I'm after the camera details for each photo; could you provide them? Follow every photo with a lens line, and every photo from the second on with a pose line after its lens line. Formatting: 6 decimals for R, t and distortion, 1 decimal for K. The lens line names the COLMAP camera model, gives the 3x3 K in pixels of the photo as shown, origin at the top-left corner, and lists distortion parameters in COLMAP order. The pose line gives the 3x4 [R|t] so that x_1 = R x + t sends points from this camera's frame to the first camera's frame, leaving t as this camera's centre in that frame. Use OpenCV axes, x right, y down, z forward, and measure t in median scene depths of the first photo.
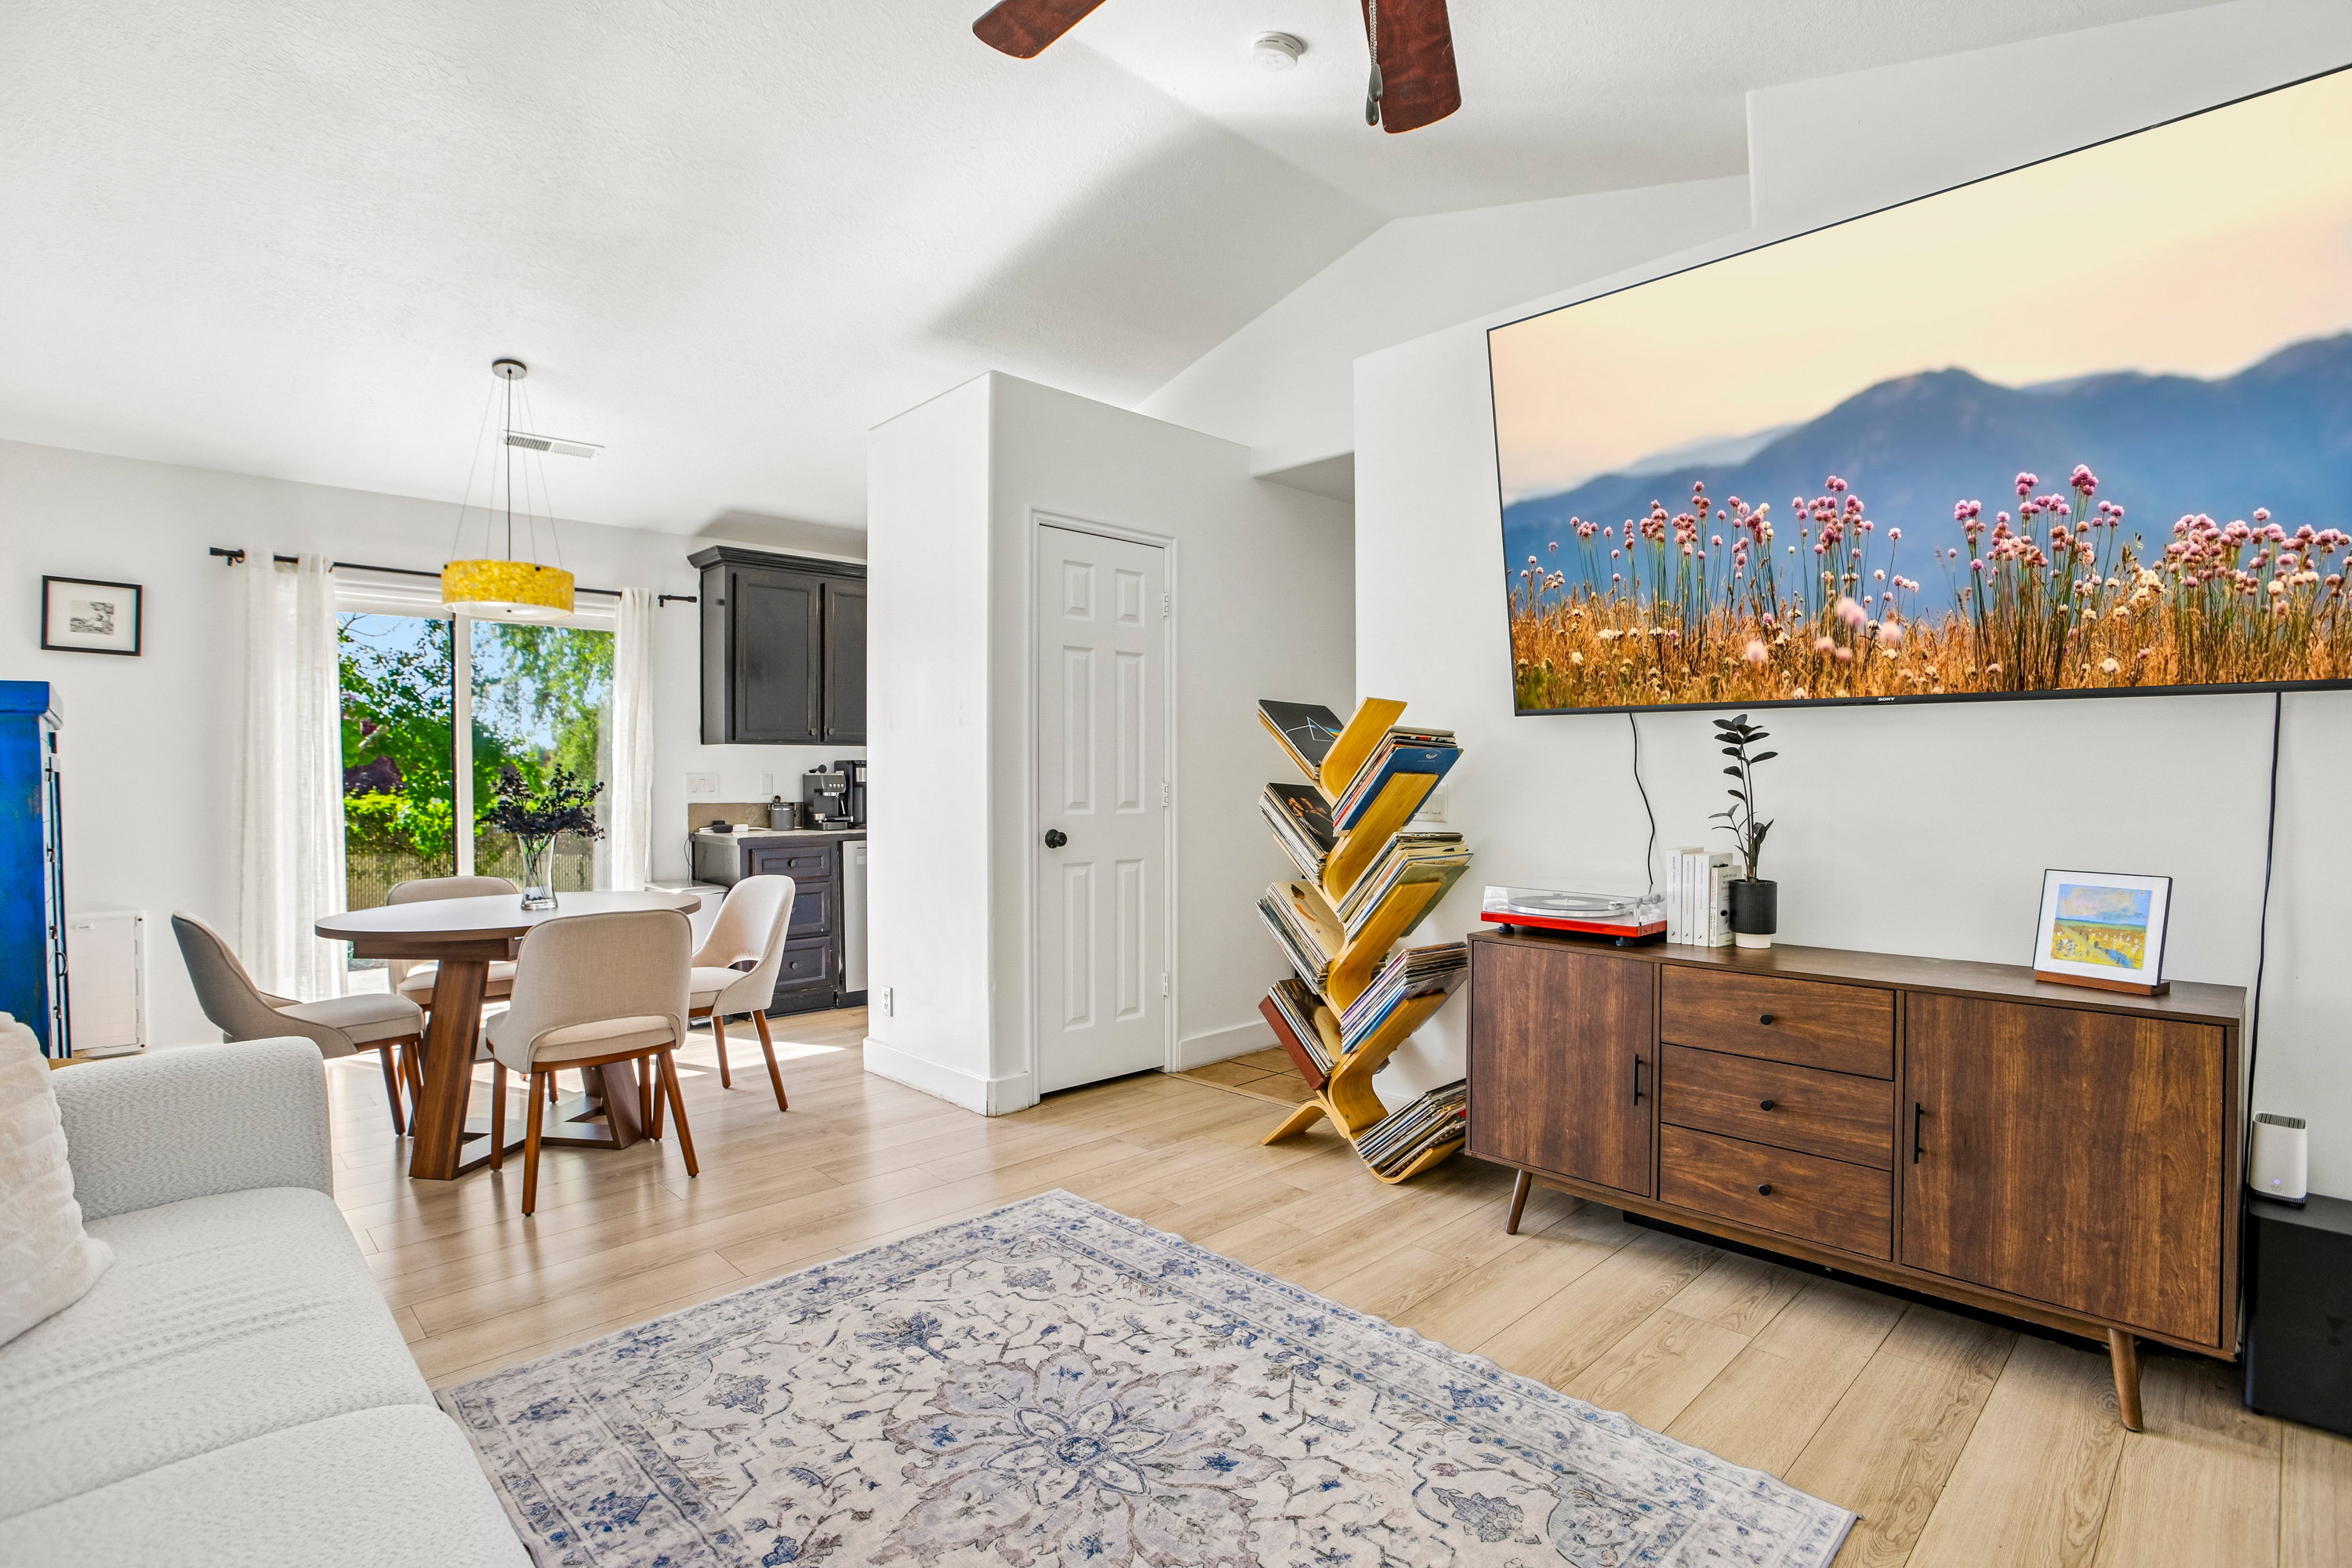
lens RADIAL K [[1114.7, 0, 1164.9], [0, 1114.7, 789.5], [0, 0, 1]] dist [-0.058497, 0.028250]
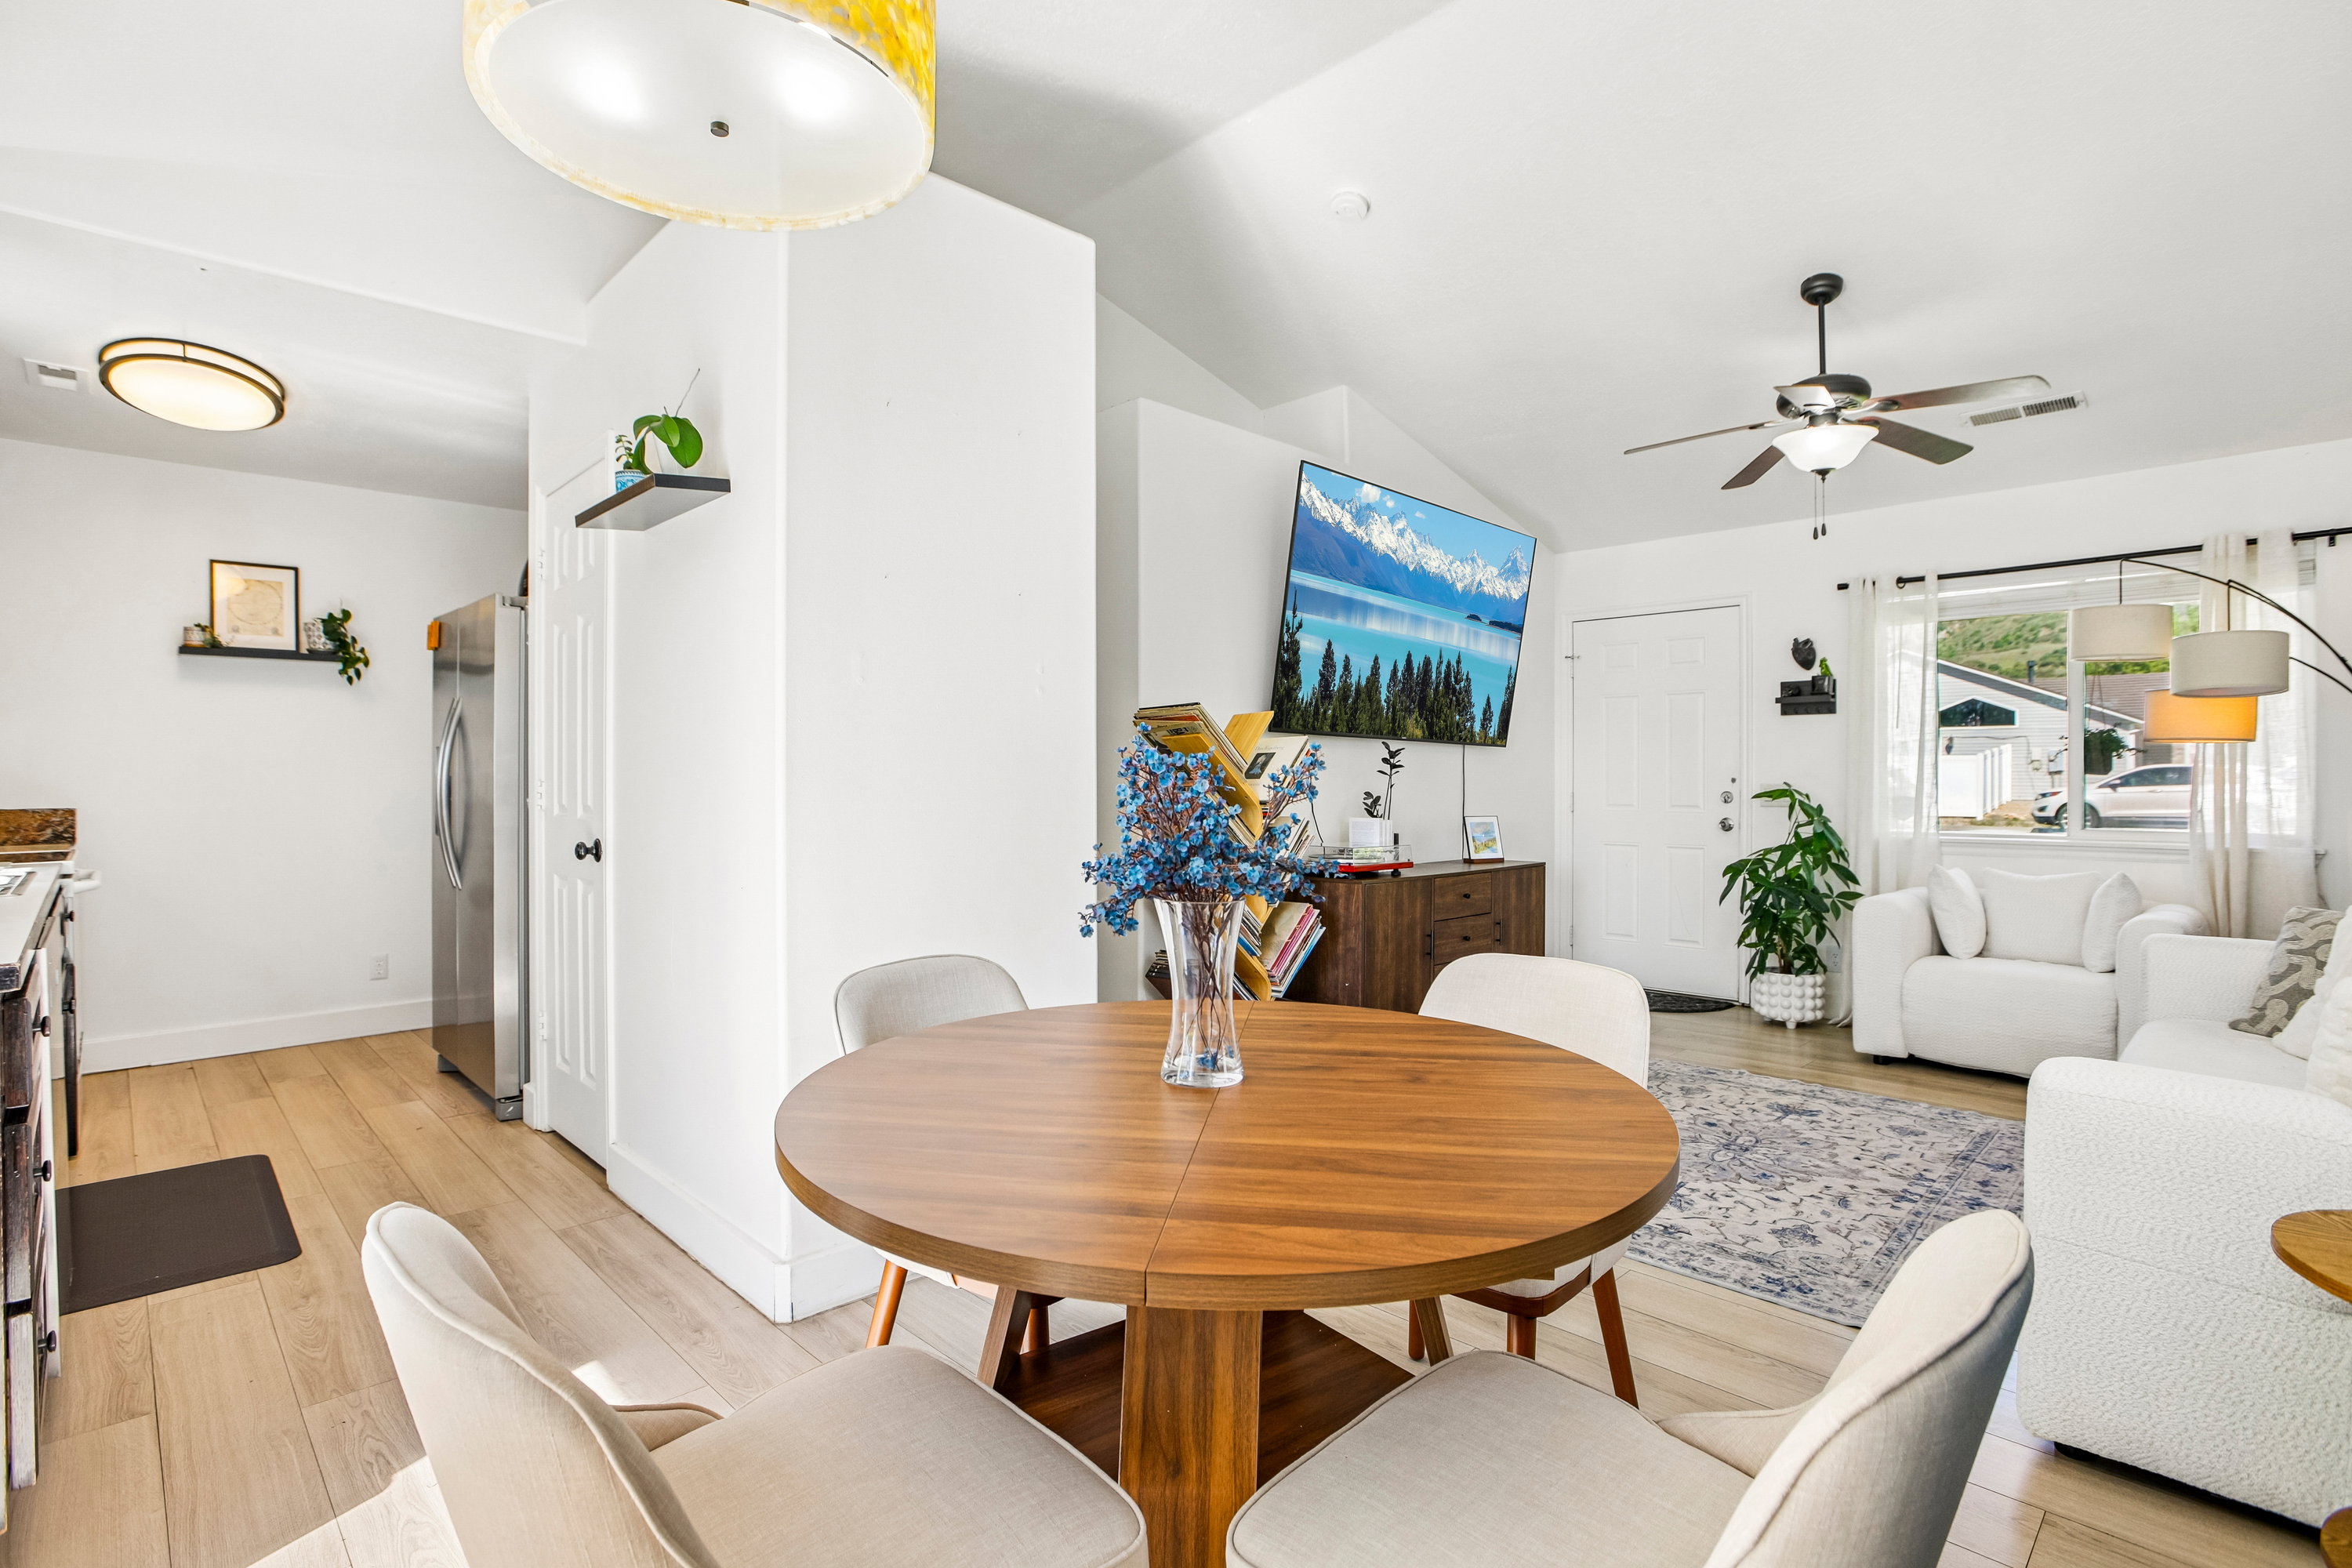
lens RADIAL K [[1139.0, 0, 1168.0], [0, 1139.0, 782.5], [0, 0, 1]] dist [-0.046474, 0.018729]
pose [[-0.014484, 0.000500, 0.999895, -1.454762], [0.009028, 0.999959, -0.000369, -0.004495], [-0.999854, 0.009022, -0.014488, 1.487710]]
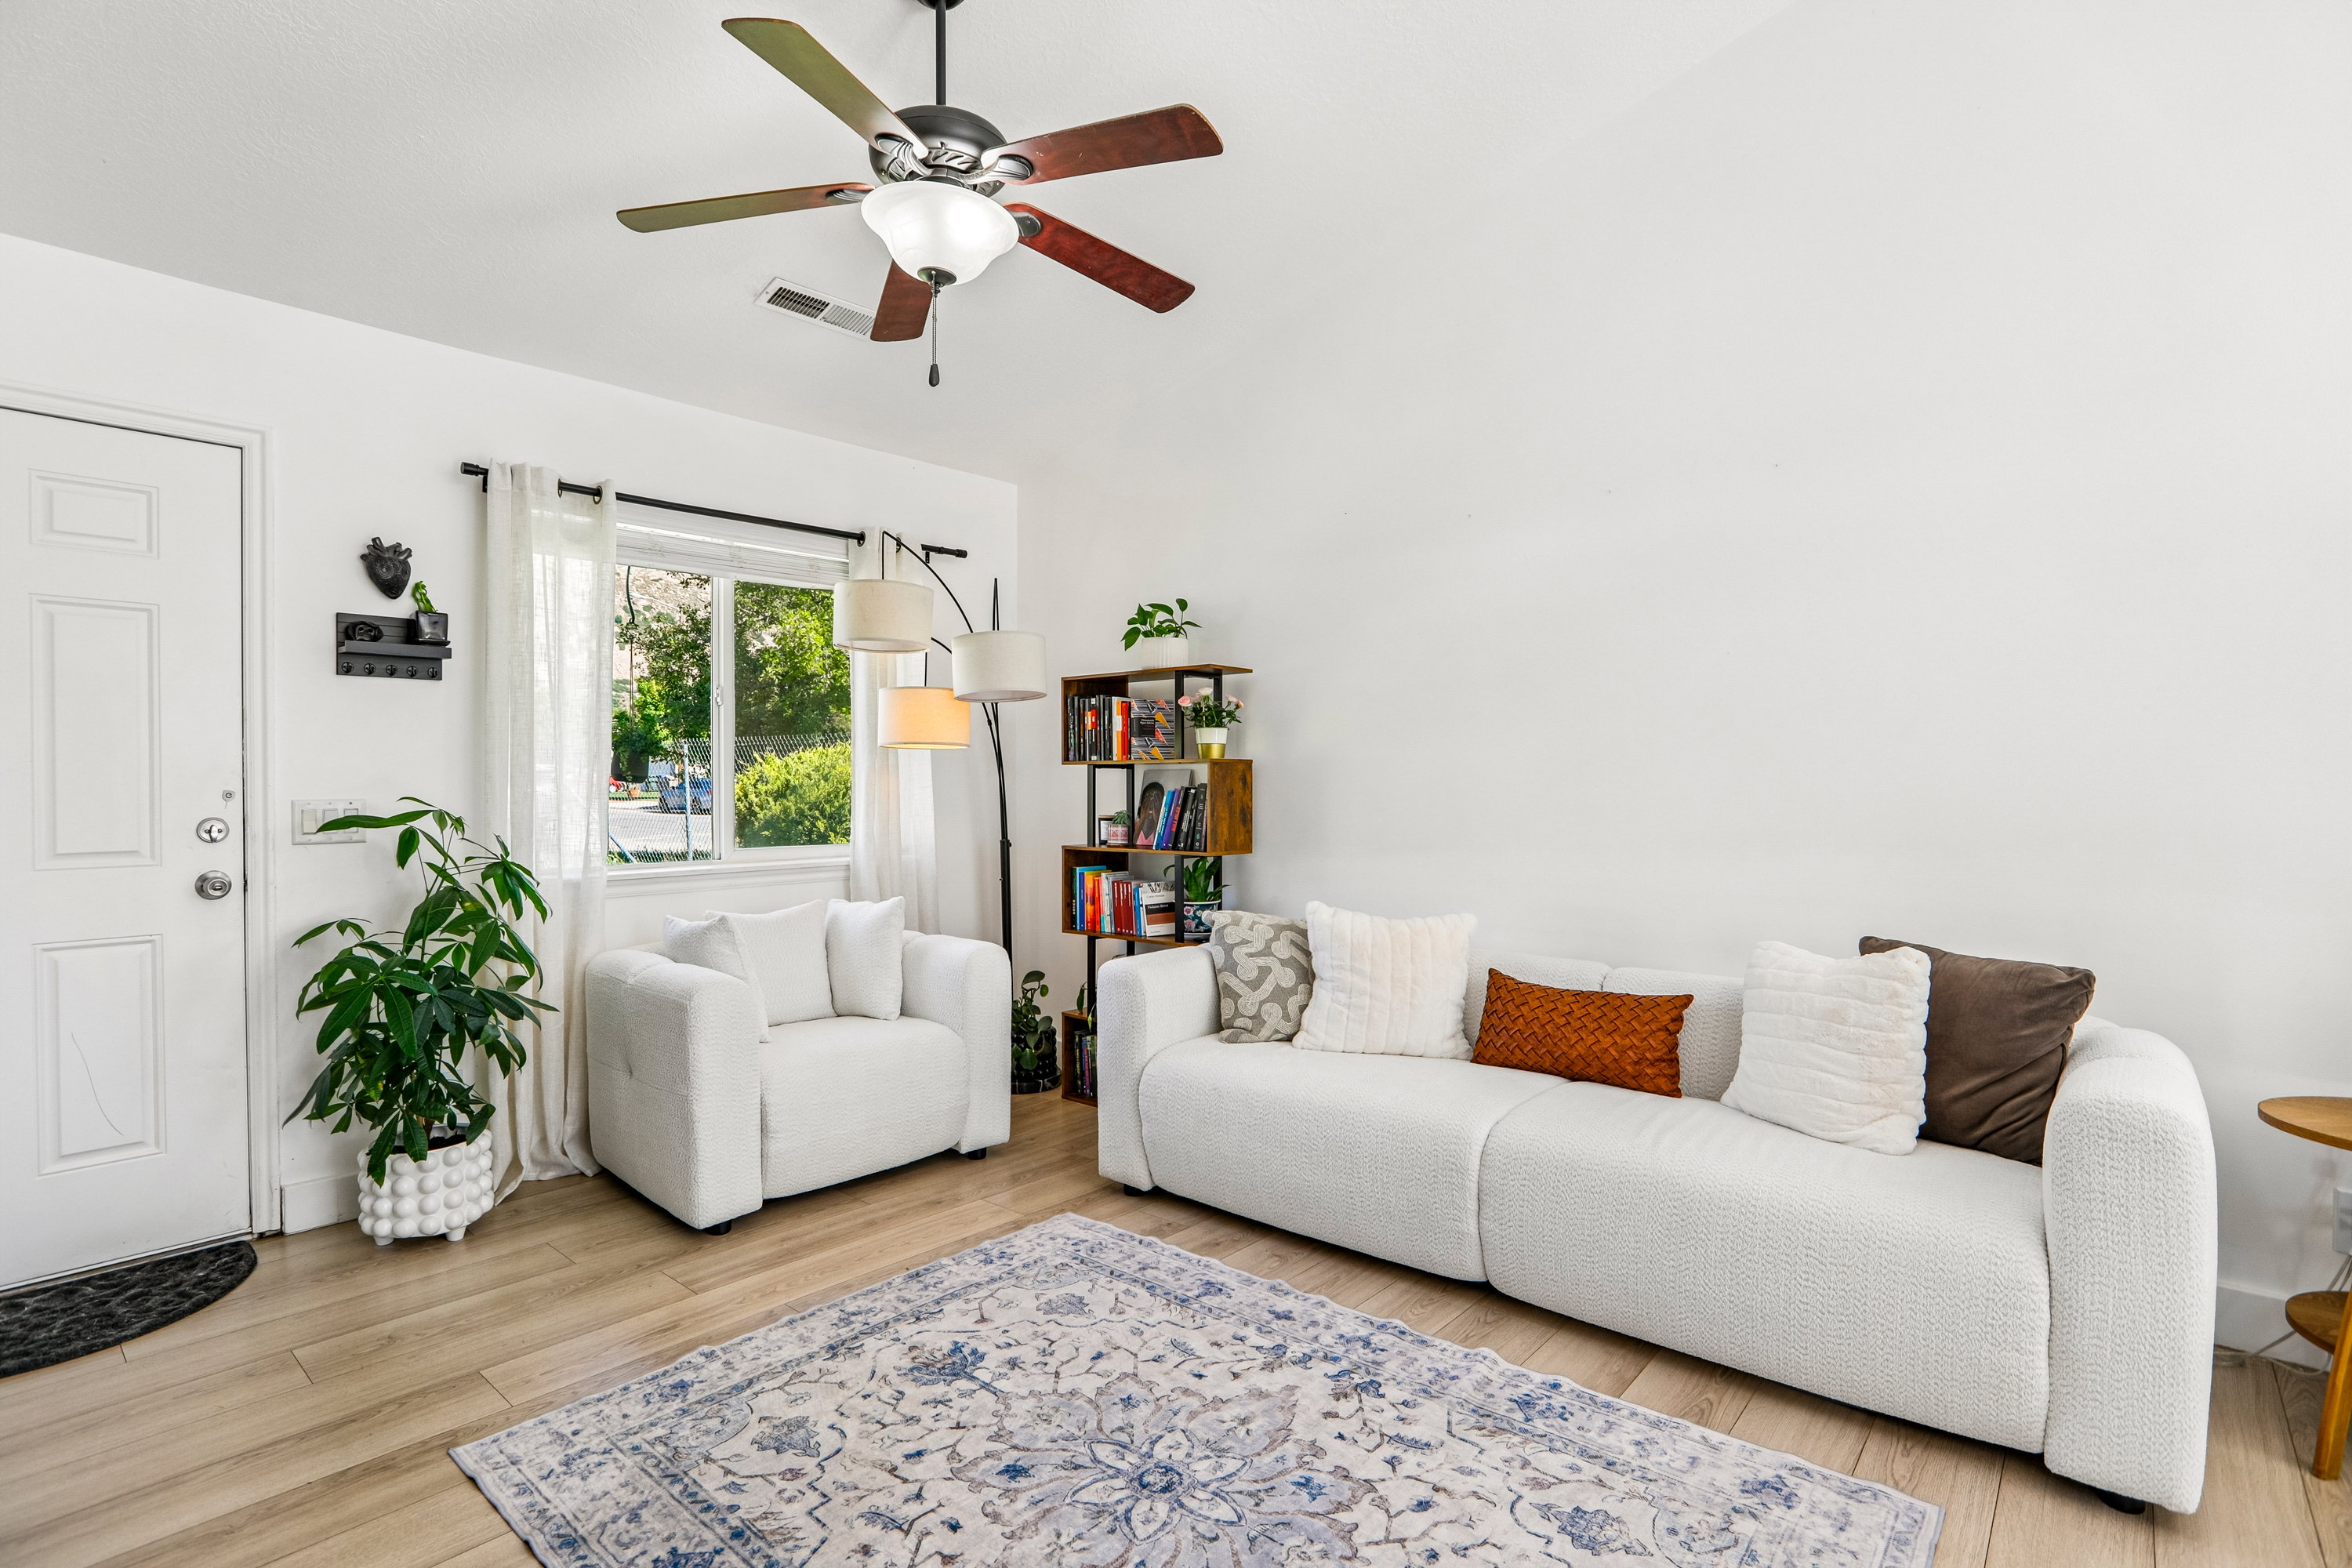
lens RADIAL K [[1115.6, 0, 1171.8], [0, 1115.6, 788.6], [0, 0, 1]] dist [-0.062317, 0.030780]
pose [[-0.995486, 0.008200, -0.094550, -0.001863], [0.006746, 0.999854, 0.015694, -0.017293], [0.094665, 0.014986, -0.995396, 1.487308]]
